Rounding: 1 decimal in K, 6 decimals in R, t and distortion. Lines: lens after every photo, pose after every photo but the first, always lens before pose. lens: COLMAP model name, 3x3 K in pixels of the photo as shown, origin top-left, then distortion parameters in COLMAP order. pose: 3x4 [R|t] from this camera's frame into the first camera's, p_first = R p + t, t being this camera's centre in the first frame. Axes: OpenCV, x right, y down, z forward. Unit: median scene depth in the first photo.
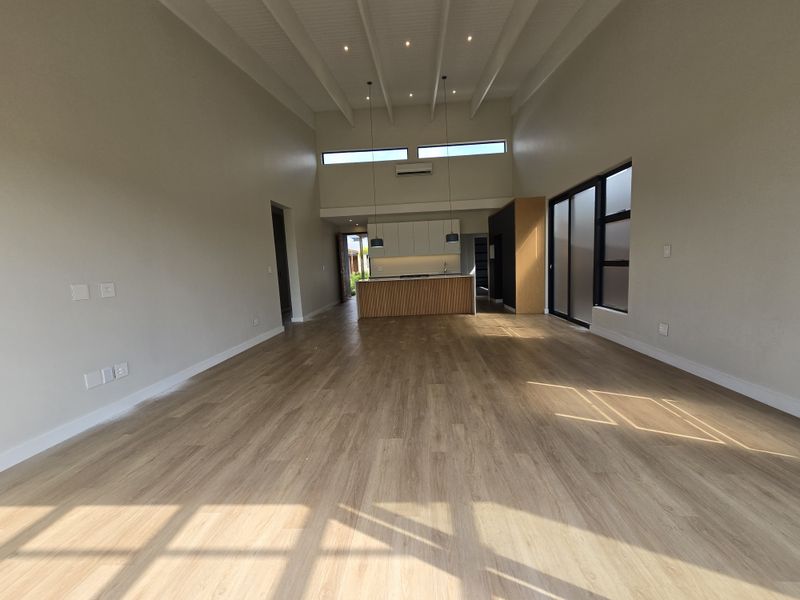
lens RADIAL K [[332.8, 0, 404.4], [0, 332.8, 300.9], [0, 0, 1]] dist [0.001111, 0.000107]
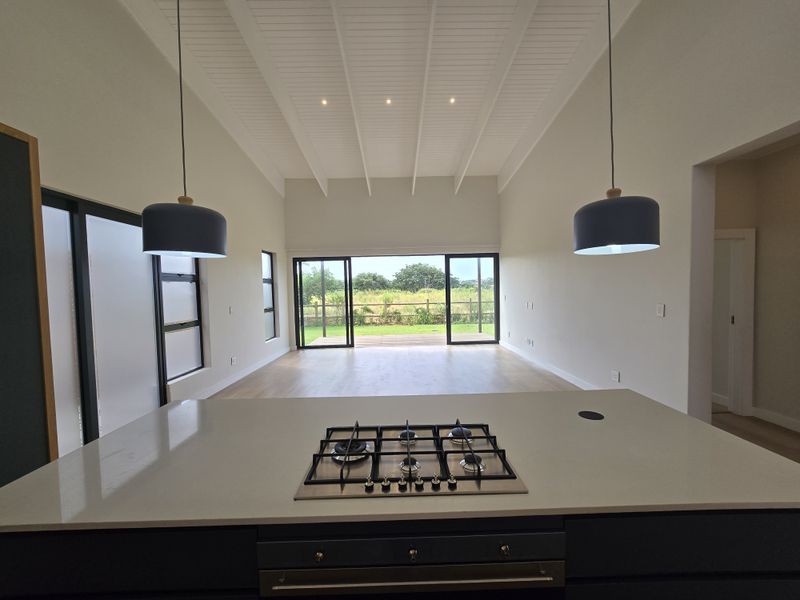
lens RADIAL K [[332.8, 0, 404.4], [0, 332.8, 300.9], [0, 0, 1]] dist [0.001111, 0.000107]
pose [[-0.994720, 0.072310, -0.072820, 0.068598], [0.059802, 0.985092, 0.161300, -0.285351], [0.083398, 0.156093, -0.984215, 1.895887]]
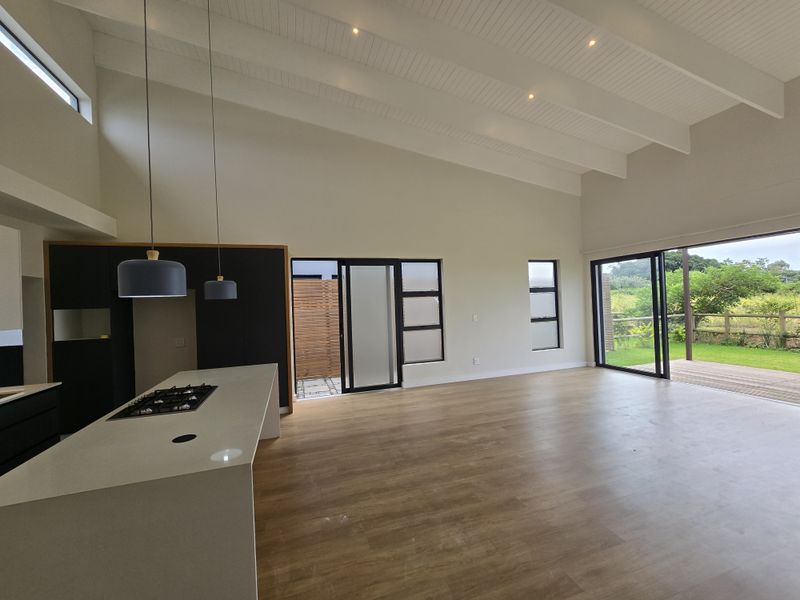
lens RADIAL K [[332.8, 0, 404.4], [0, 332.8, 300.9], [0, 0, 1]] dist [0.001111, 0.000107]
pose [[-0.364022, 0.065610, 0.929077, -0.581194], [0.164139, 0.986423, -0.005348, -0.215578], [-0.916813, 0.150550, -0.369848, 1.488193]]
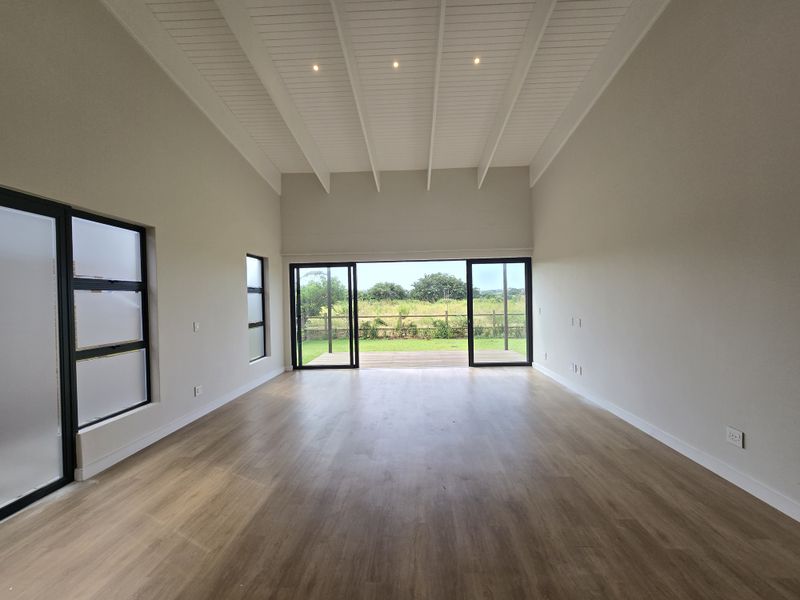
lens RADIAL K [[332.8, 0, 404.4], [0, 332.8, 300.9], [0, 0, 1]] dist [0.001111, 0.000107]
pose [[-0.997631, 0.066683, -0.016892, 0.023401], [0.063988, 0.989721, 0.127902, -0.255297], [0.025247, 0.126518, -0.991643, 1.637620]]
